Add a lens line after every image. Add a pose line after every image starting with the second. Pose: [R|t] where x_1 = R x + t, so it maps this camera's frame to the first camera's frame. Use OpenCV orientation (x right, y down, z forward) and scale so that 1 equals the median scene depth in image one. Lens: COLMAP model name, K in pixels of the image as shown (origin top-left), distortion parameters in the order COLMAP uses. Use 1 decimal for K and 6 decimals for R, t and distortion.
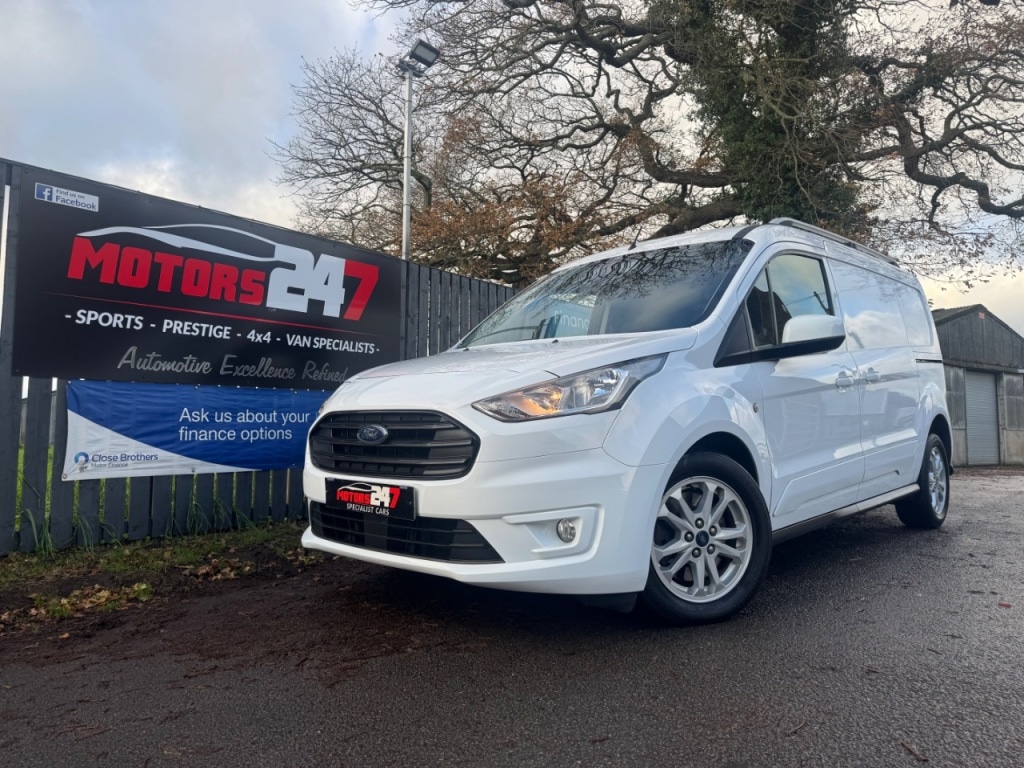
lens RADIAL K [[718.5, 0, 509.0], [0, 718.5, 377.2], [0, 0, 1]] dist [0.047370, -0.049785]
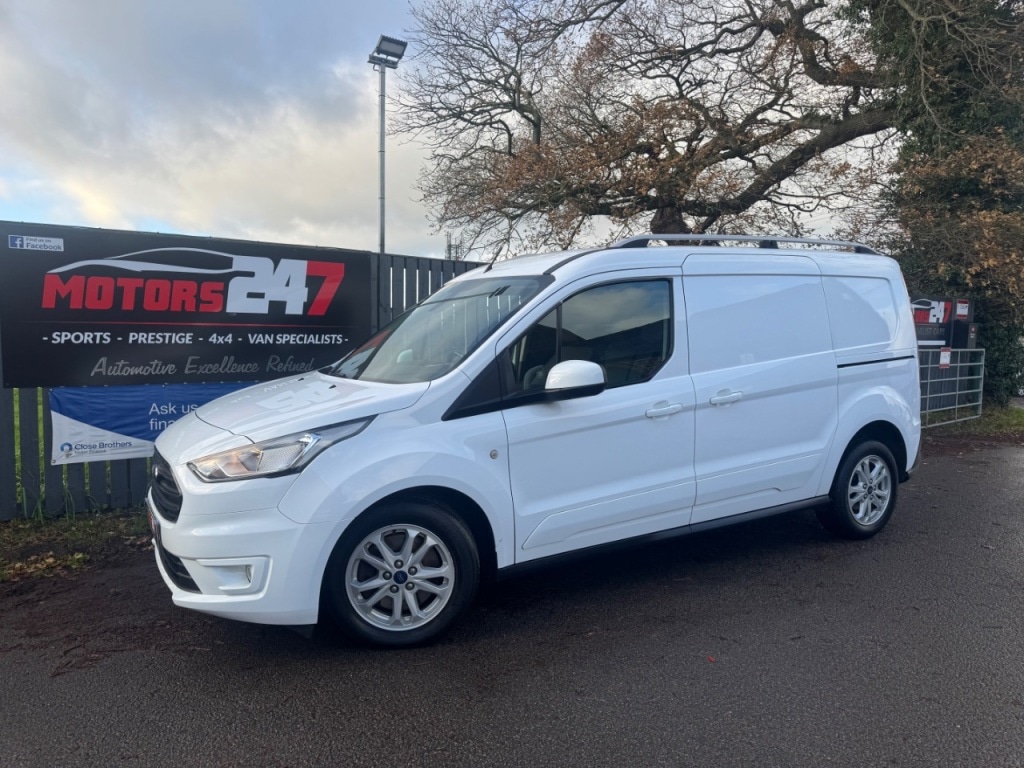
lens RADIAL K [[718.5, 0, 513.3], [0, 718.5, 385.8], [0, 0, 1]] dist [0.047370, -0.049785]
pose [[0.963305, 0.026153, -0.267132, 0.490447], [0.010638, 0.990740, 0.135358, -0.154022], [0.268198, -0.133232, 0.954106, -0.005972]]
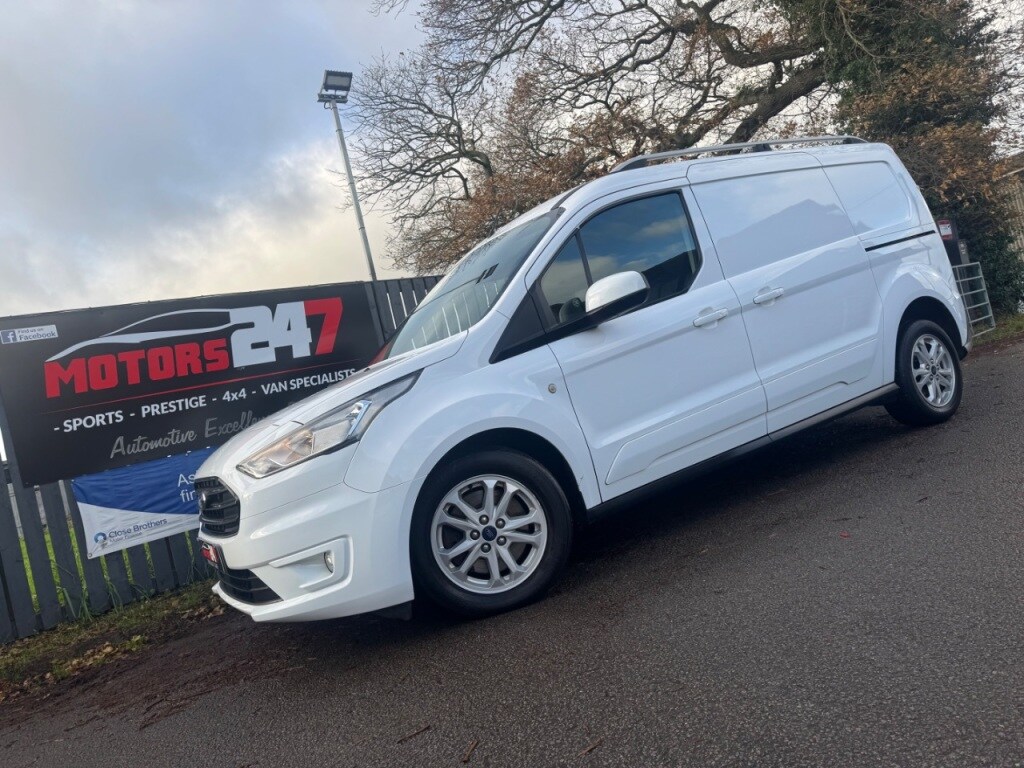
lens RADIAL K [[718.5, 0, 514.7], [0, 718.5, 384.1], [0, 0, 1]] dist [0.047370, -0.049785]
pose [[0.938147, -0.233843, -0.255337, 0.411798], [0.254053, 0.965959, 0.048783, -0.019135], [0.235238, -0.110635, 0.965621, 0.012046]]
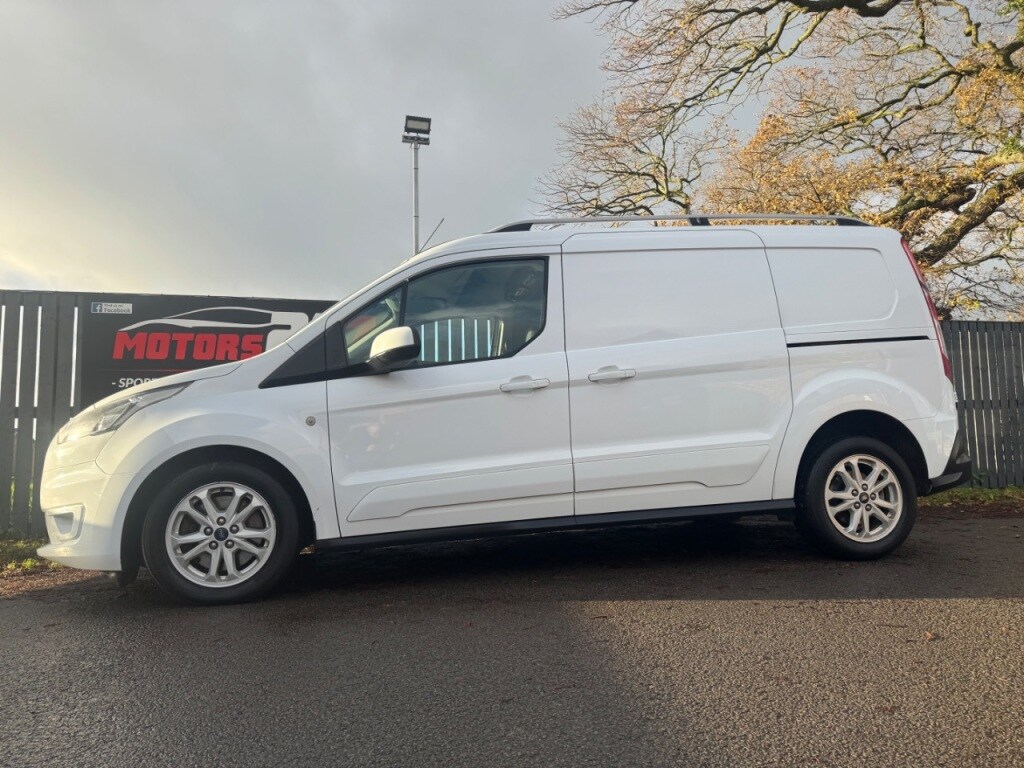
lens RADIAL K [[718.5, 0, 514.3], [0, 718.5, 381.7], [0, 0, 1]] dist [0.047370, -0.049785]
pose [[0.813648, -0.083173, -0.575377, 0.926128], [0.067404, 0.996535, -0.048735, 0.043348], [0.577436, 0.000870, 0.816435, 0.207545]]
